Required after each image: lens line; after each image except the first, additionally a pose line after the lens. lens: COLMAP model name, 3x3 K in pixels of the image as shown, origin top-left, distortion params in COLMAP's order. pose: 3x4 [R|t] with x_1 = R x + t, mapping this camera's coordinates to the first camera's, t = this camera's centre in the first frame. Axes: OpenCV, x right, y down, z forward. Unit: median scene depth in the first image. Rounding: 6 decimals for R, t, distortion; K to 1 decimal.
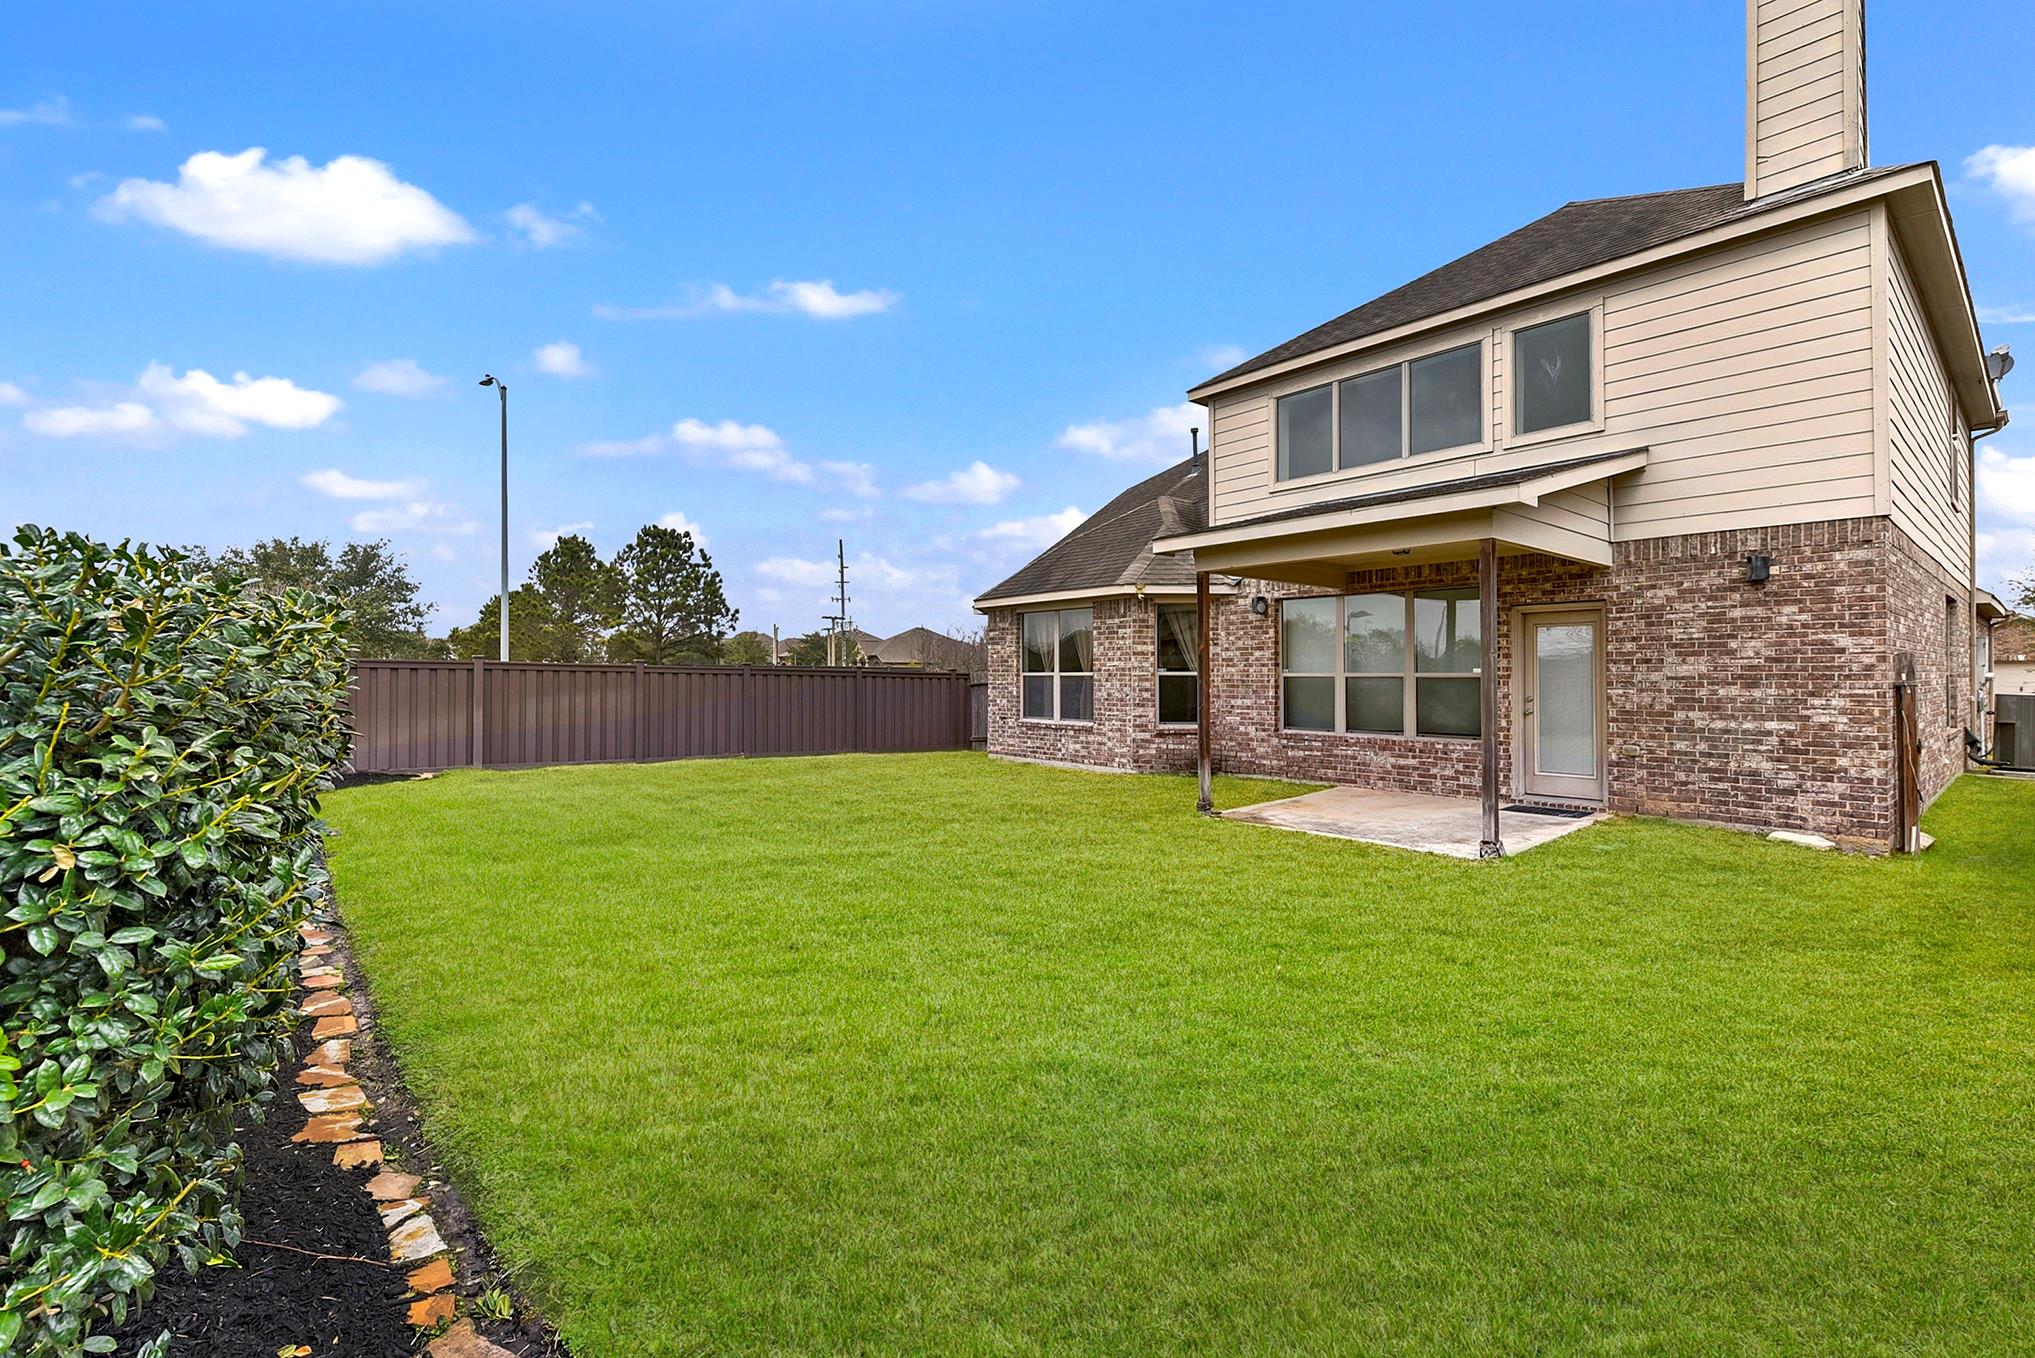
lens RADIAL K [[887.6, 0, 1010.3], [0, 887.6, 659.8], [0, 0, 1]] dist [0.013043, -0.009067]
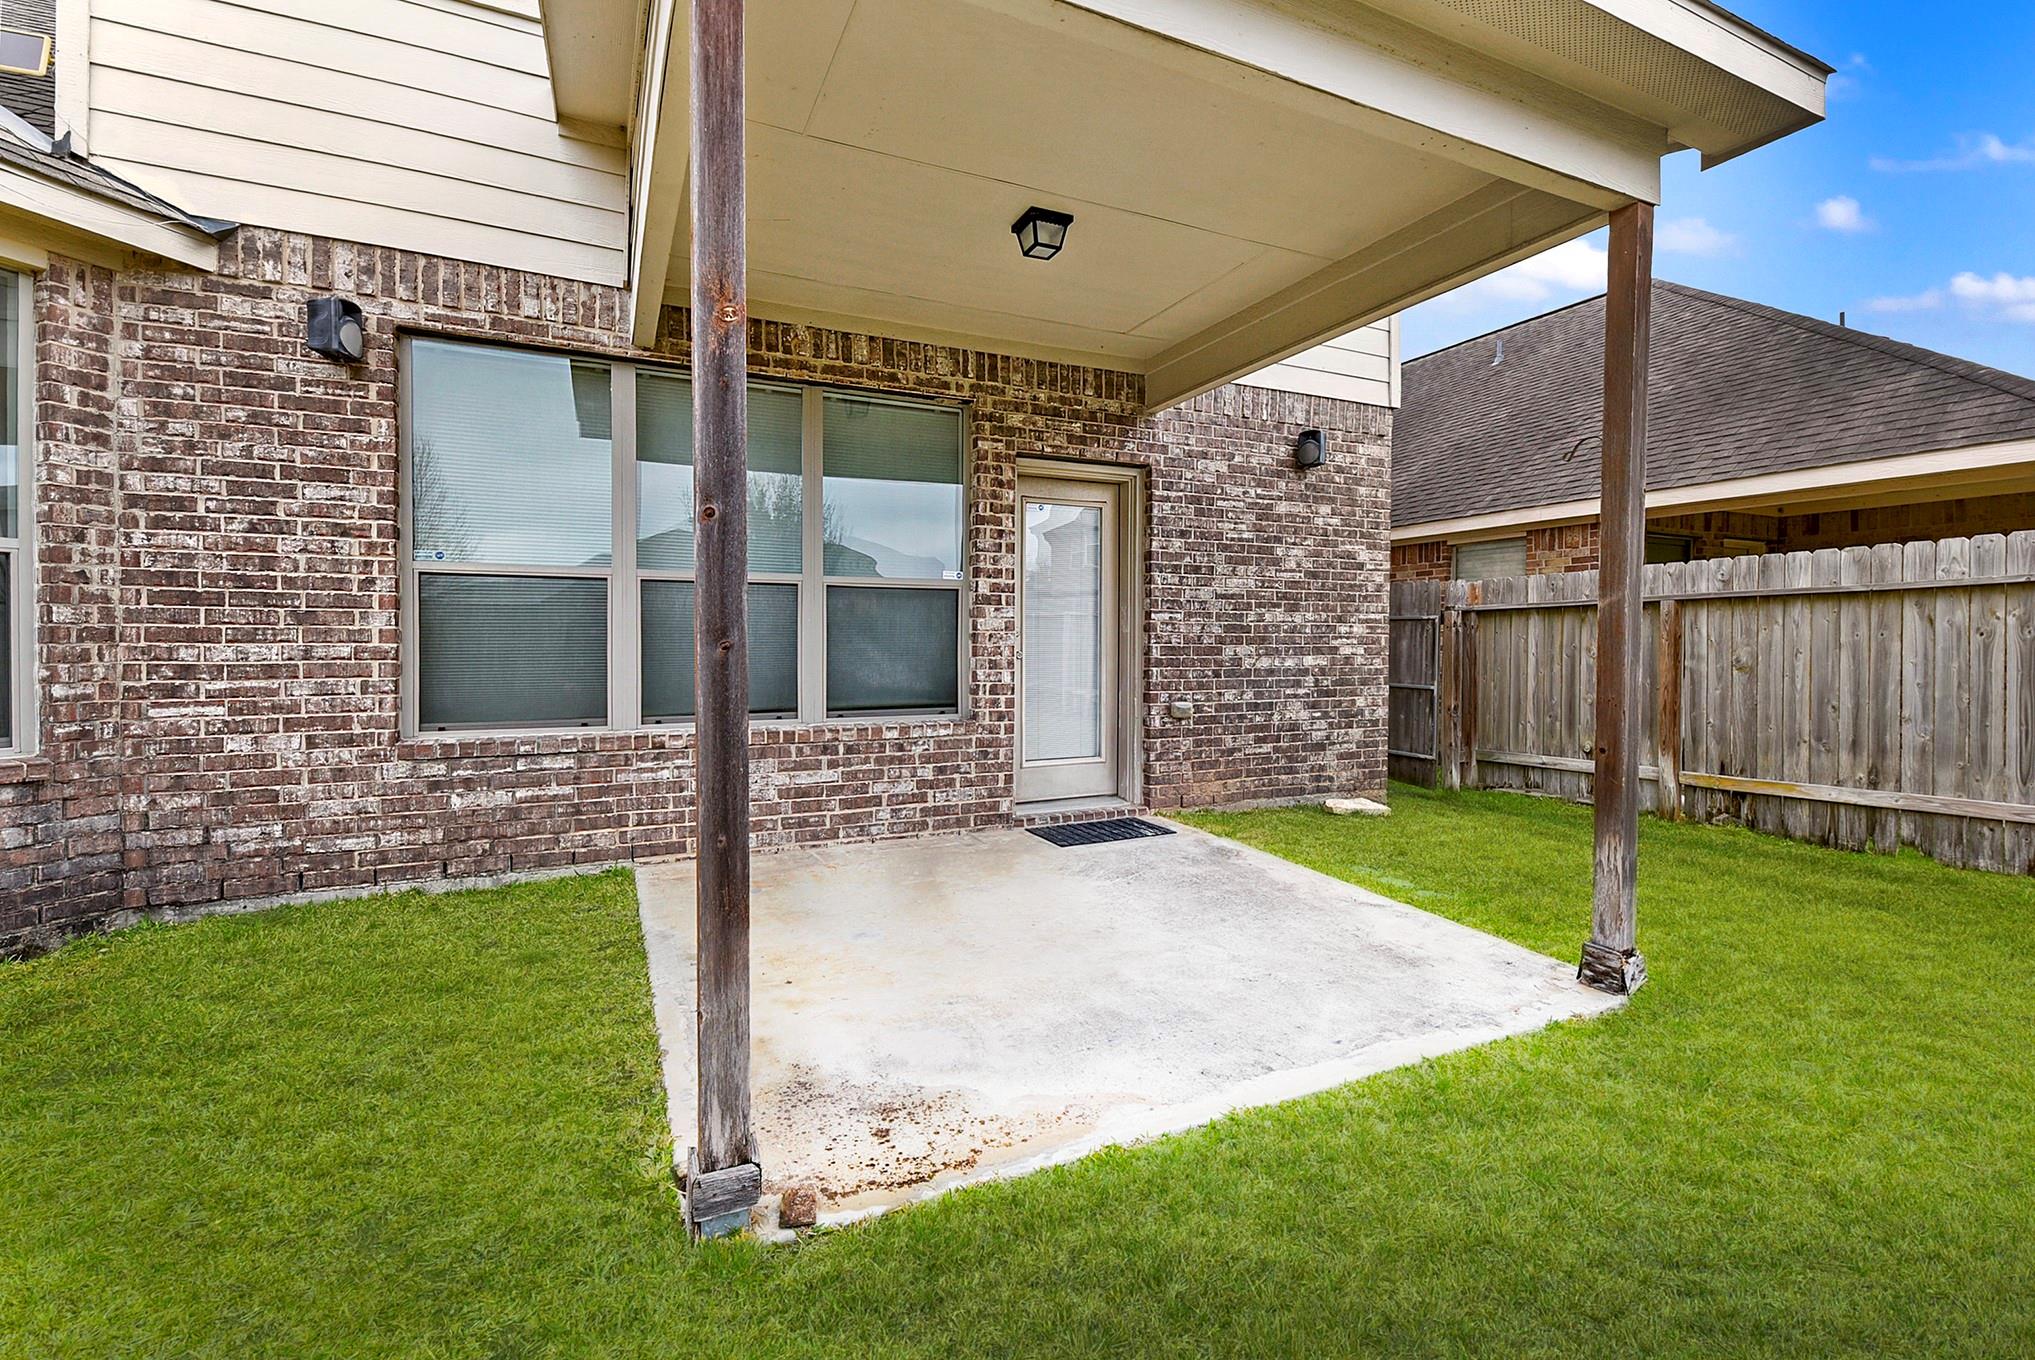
lens RADIAL K [[889.9, 0, 1019.8], [0, 889.9, 650.3], [0, 0, 1]] dist [0.015879, -0.007275]
pose [[0.245733, -0.012678, 0.969255, 0.049526], [-0.020351, 0.999627, 0.018235, 0.044663], [-0.969124, -0.024206, 0.245383, 0.845029]]
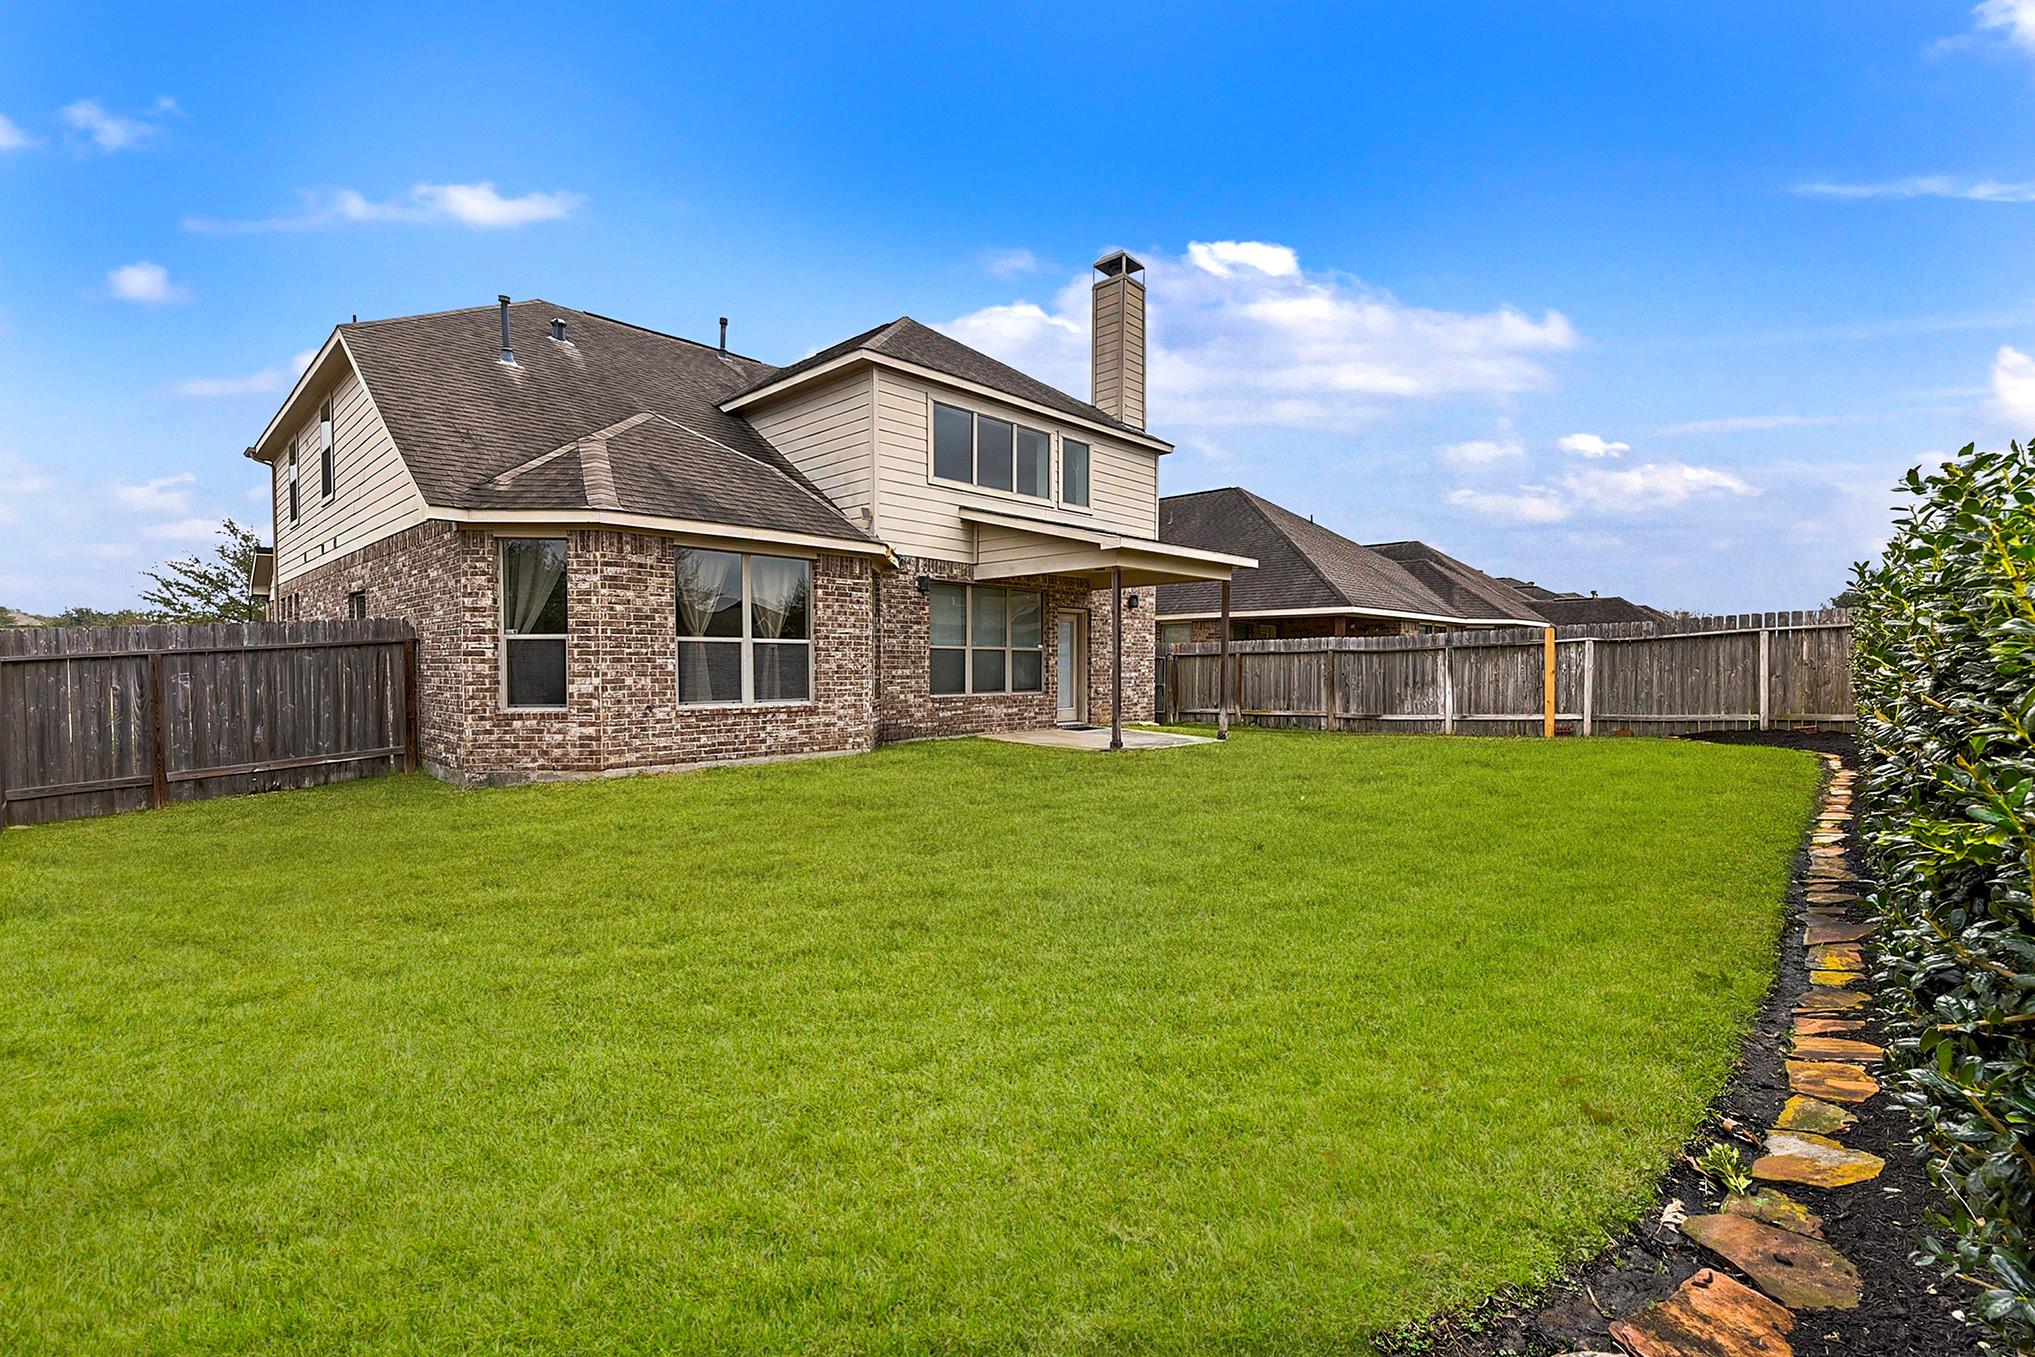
lens RADIAL K [[887.6, 0, 1021.0], [0, 887.6, 683.5], [0, 0, 1]] dist [0.013043, -0.009067]
pose [[-0.116792, -0.020661, 0.992941, -1.005322], [-0.017831, 0.999666, 0.018704, 0.048260], [-0.992996, -0.015521, -0.117121, 1.220710]]
